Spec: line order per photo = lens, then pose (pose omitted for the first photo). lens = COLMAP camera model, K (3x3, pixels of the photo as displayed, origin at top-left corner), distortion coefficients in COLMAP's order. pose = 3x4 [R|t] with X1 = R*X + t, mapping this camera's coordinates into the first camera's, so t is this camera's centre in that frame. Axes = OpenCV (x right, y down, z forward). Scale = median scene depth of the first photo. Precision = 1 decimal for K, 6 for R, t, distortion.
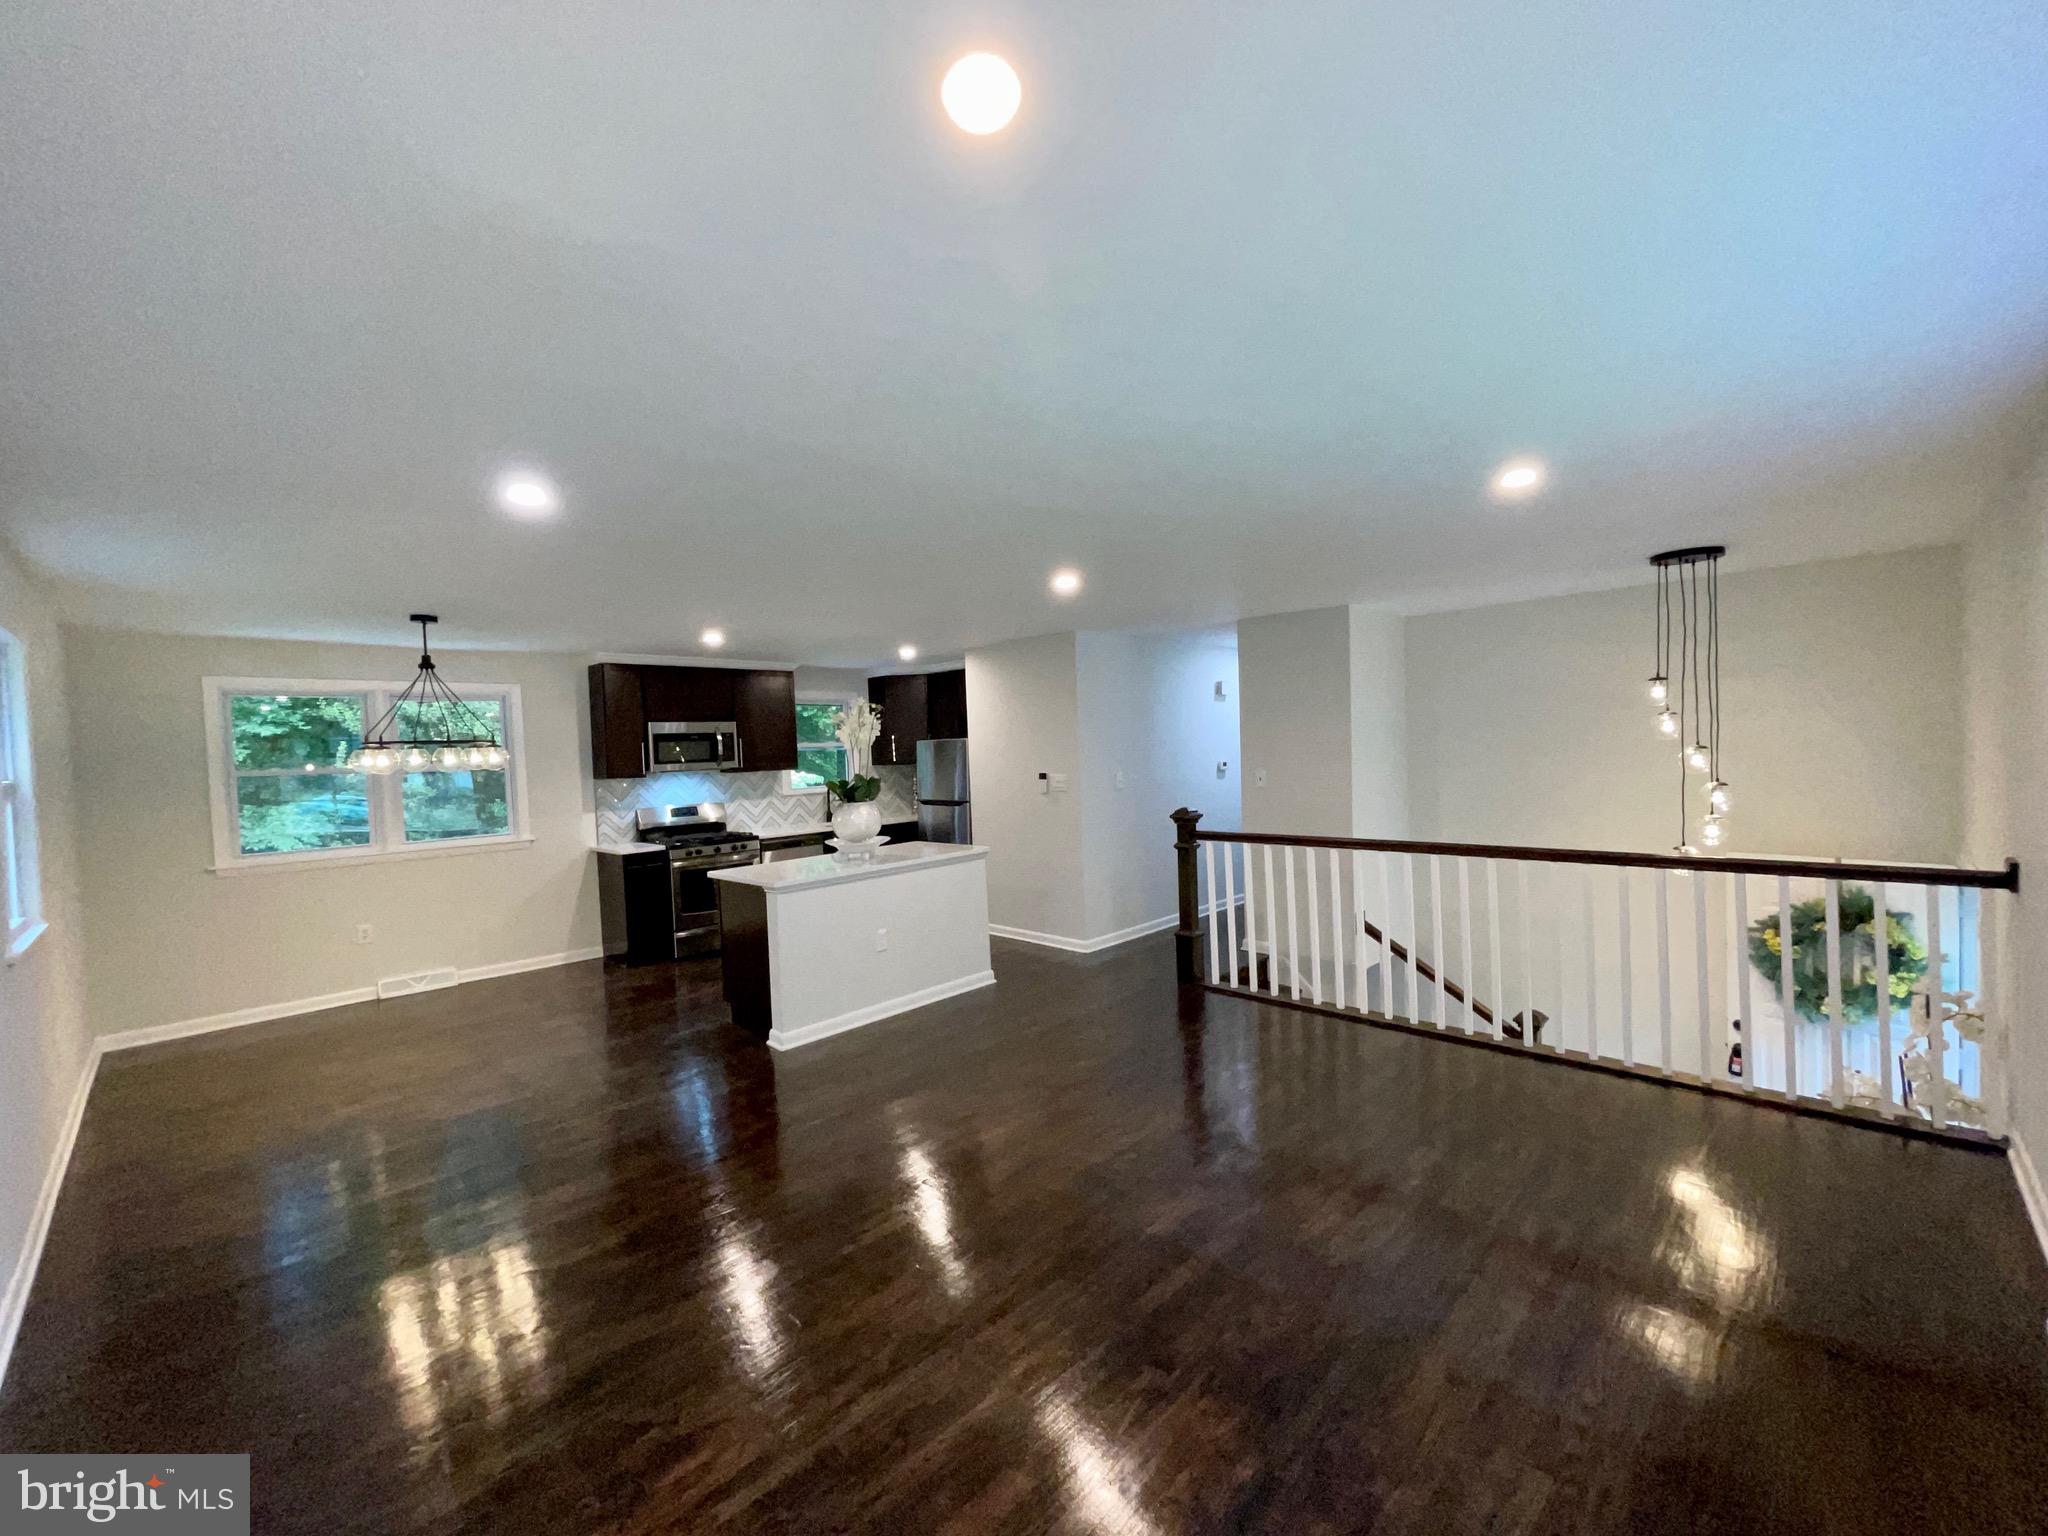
lens RADIAL K [[816.1, 0, 1001.7], [0, 816.1, 766.2], [0, 0, 1]] dist [0.000885, 0.000193]
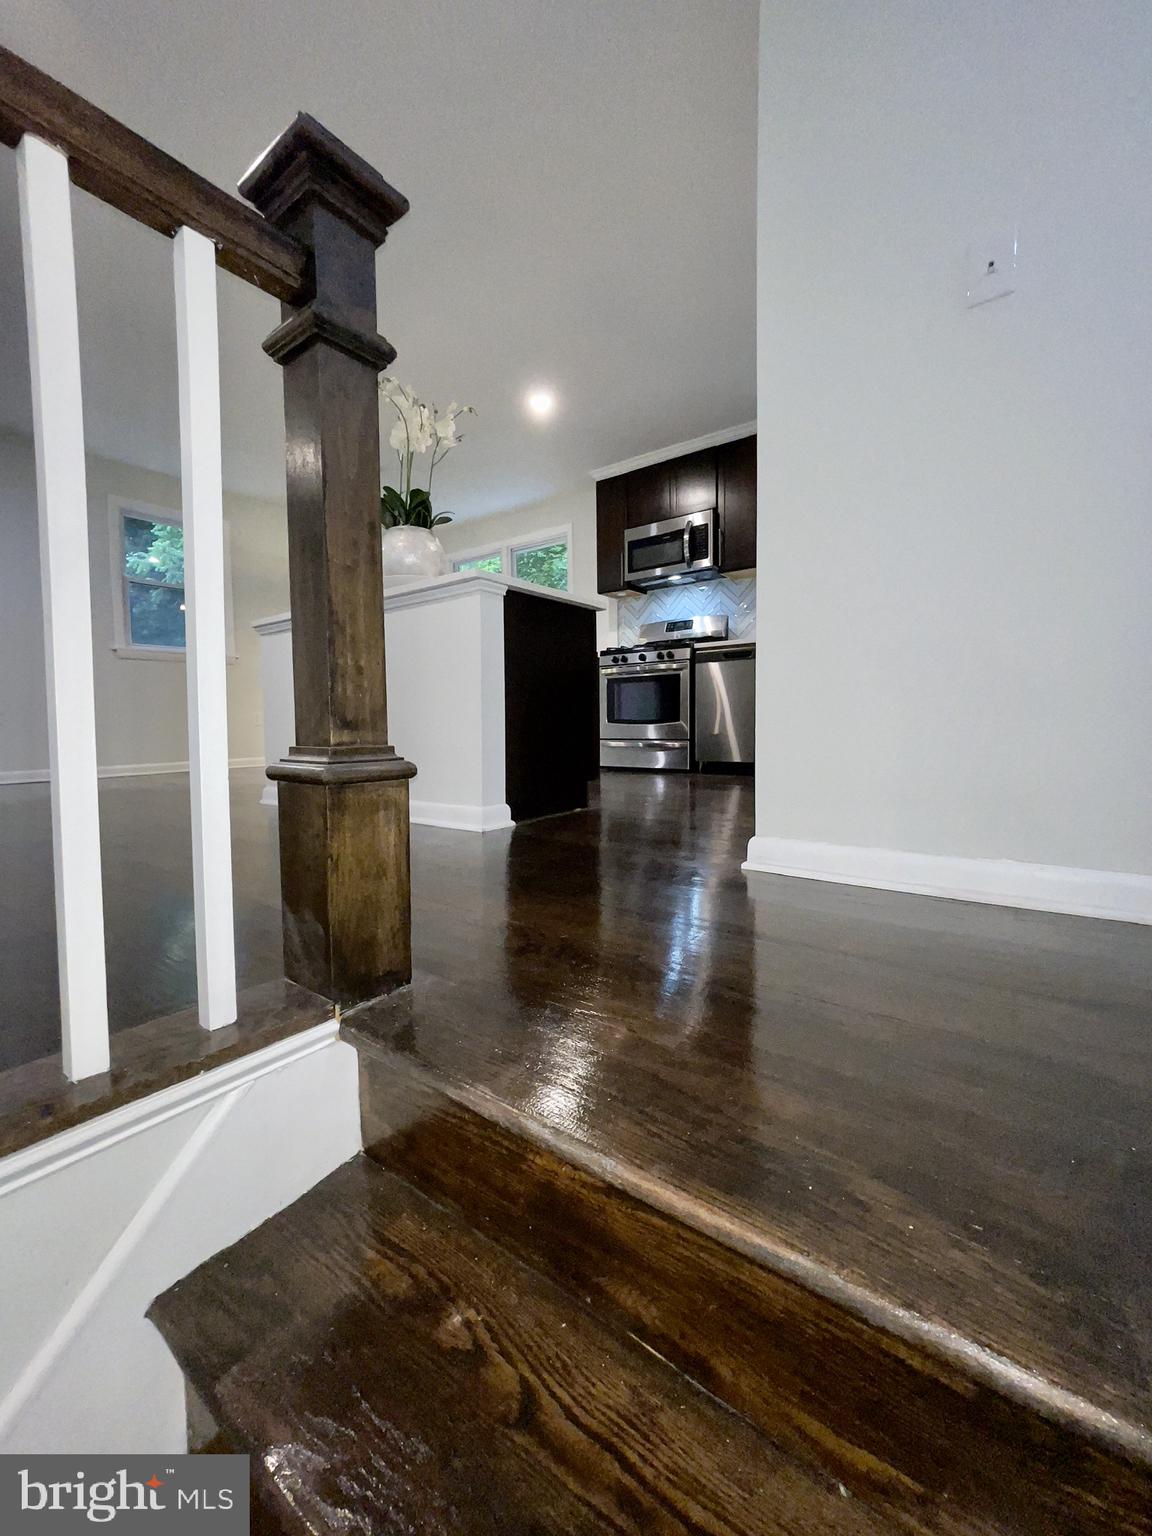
lens RADIAL K [[622.2, 0, 576.0], [0, 622.2, 768.0], [0, 0, 1]] dist [-0.031801, 0.000023]
pose [[0.154527, 0.107645, -0.982107, 0.379345], [-0.015129, 0.994188, 0.106589, 0.181645], [0.987873, -0.001613, 0.155257, 0.992258]]
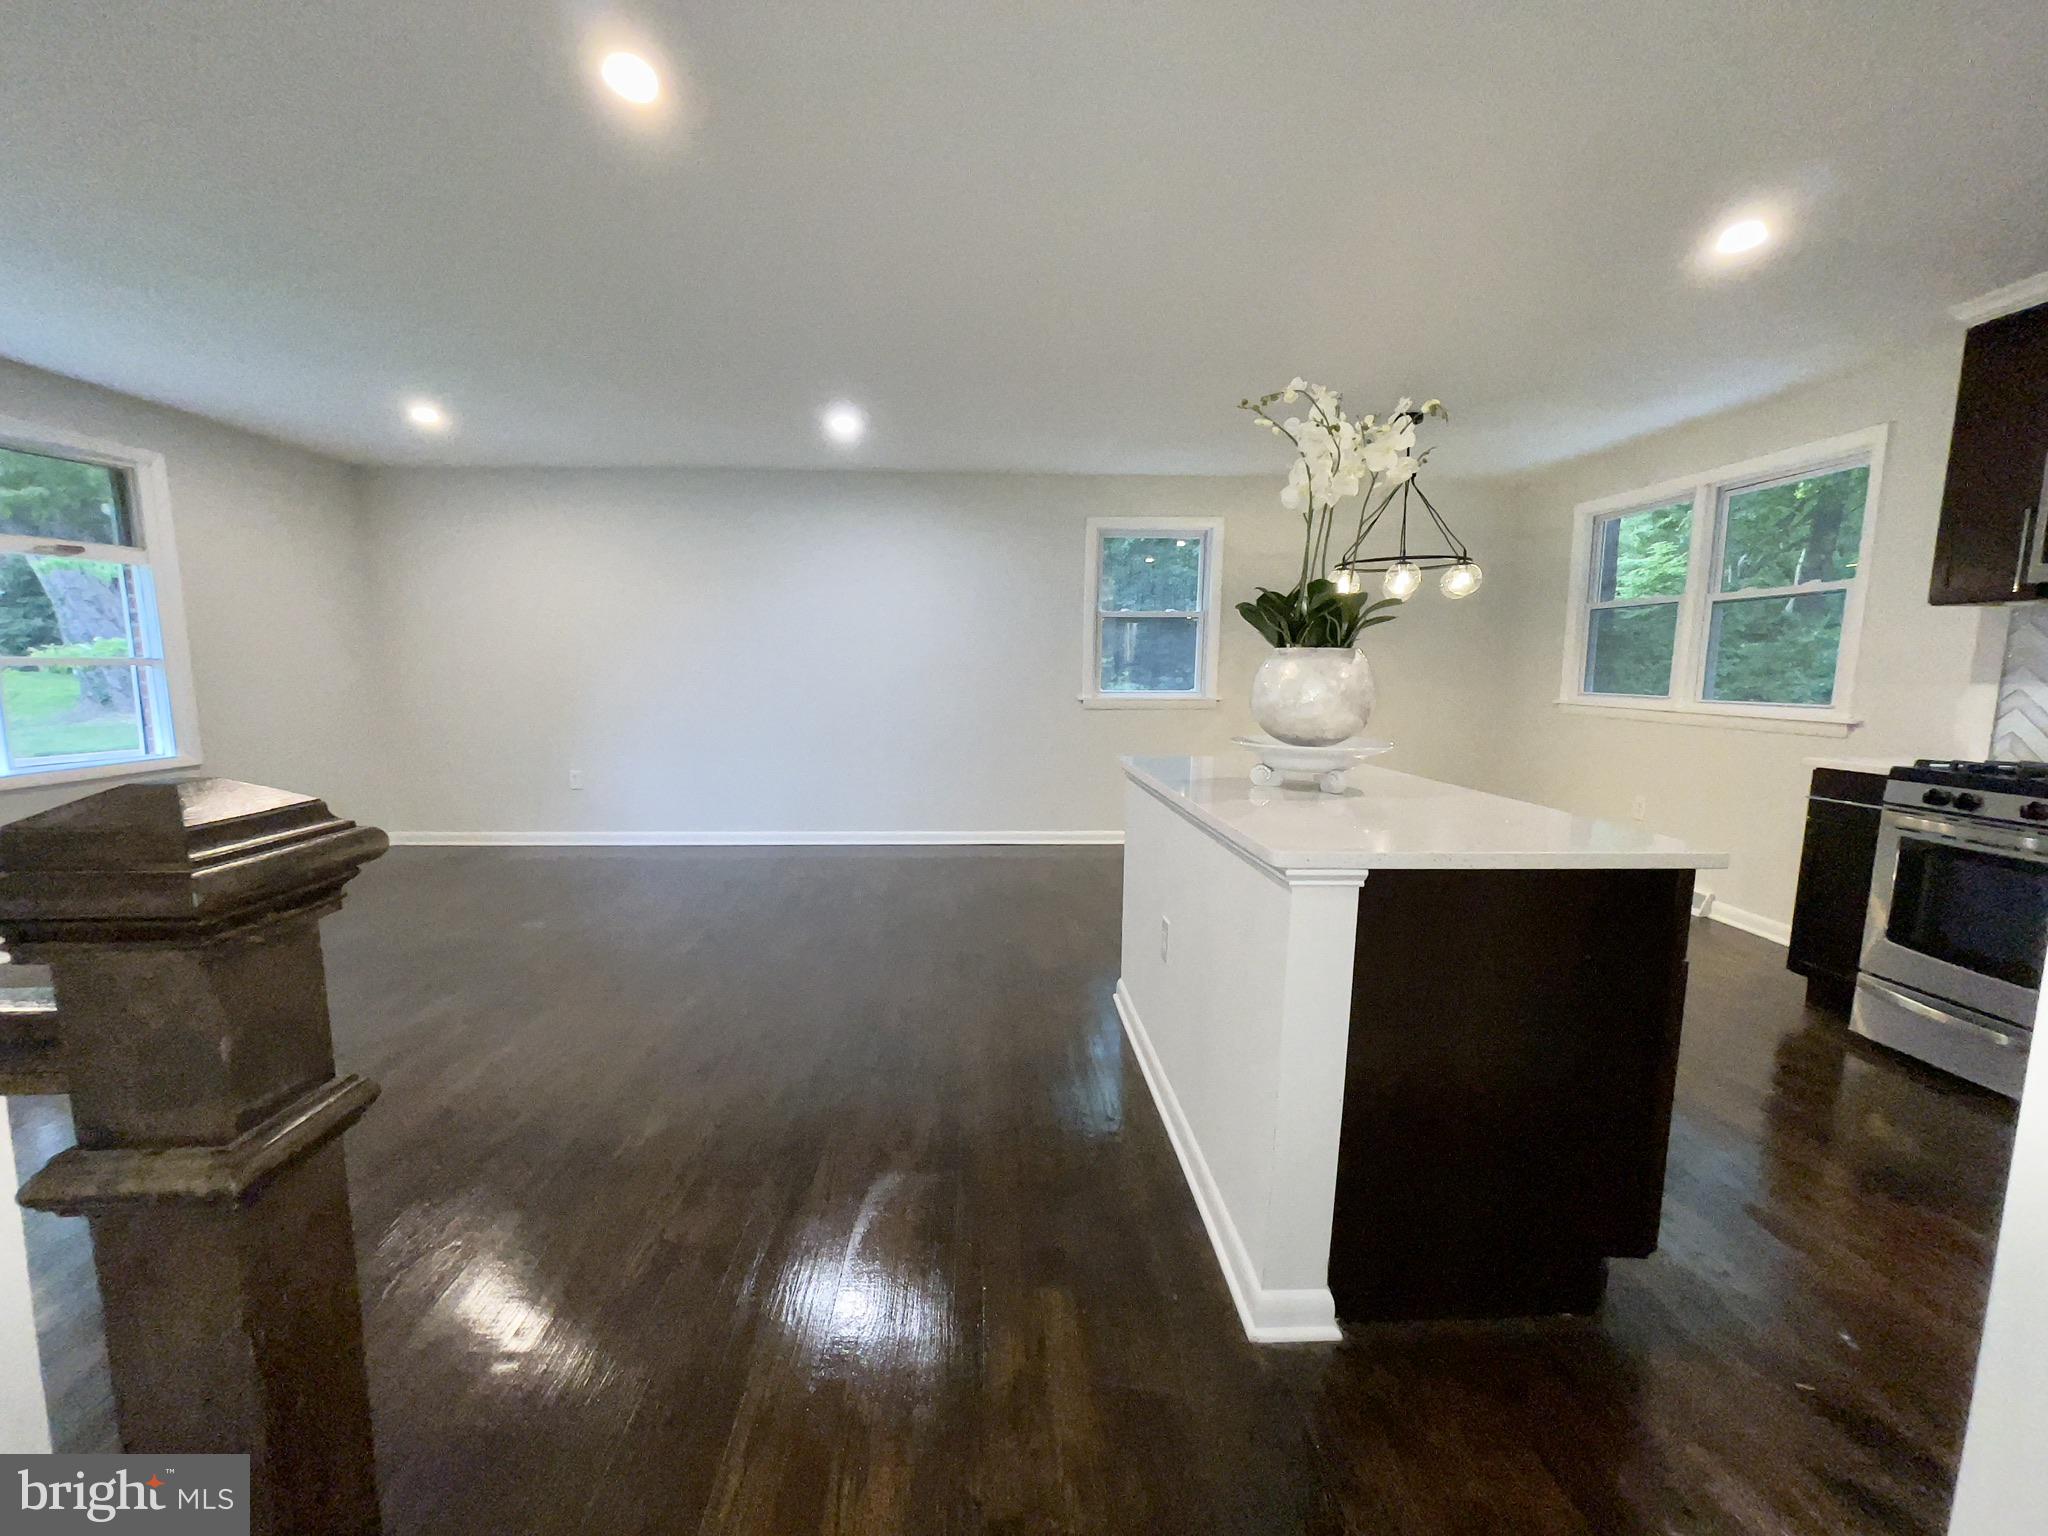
lens RADIAL K [[824.2, 0, 1010.6], [0, 824.2, 768.7], [0, 0, 1]] dist [0.000999, 0.000092]
pose [[-0.671179, 0.125207, -0.730645, 0.219053], [0.003314, 0.986130, 0.165944, 0.032781], [0.741288, 0.108957, -0.662284, 1.096501]]
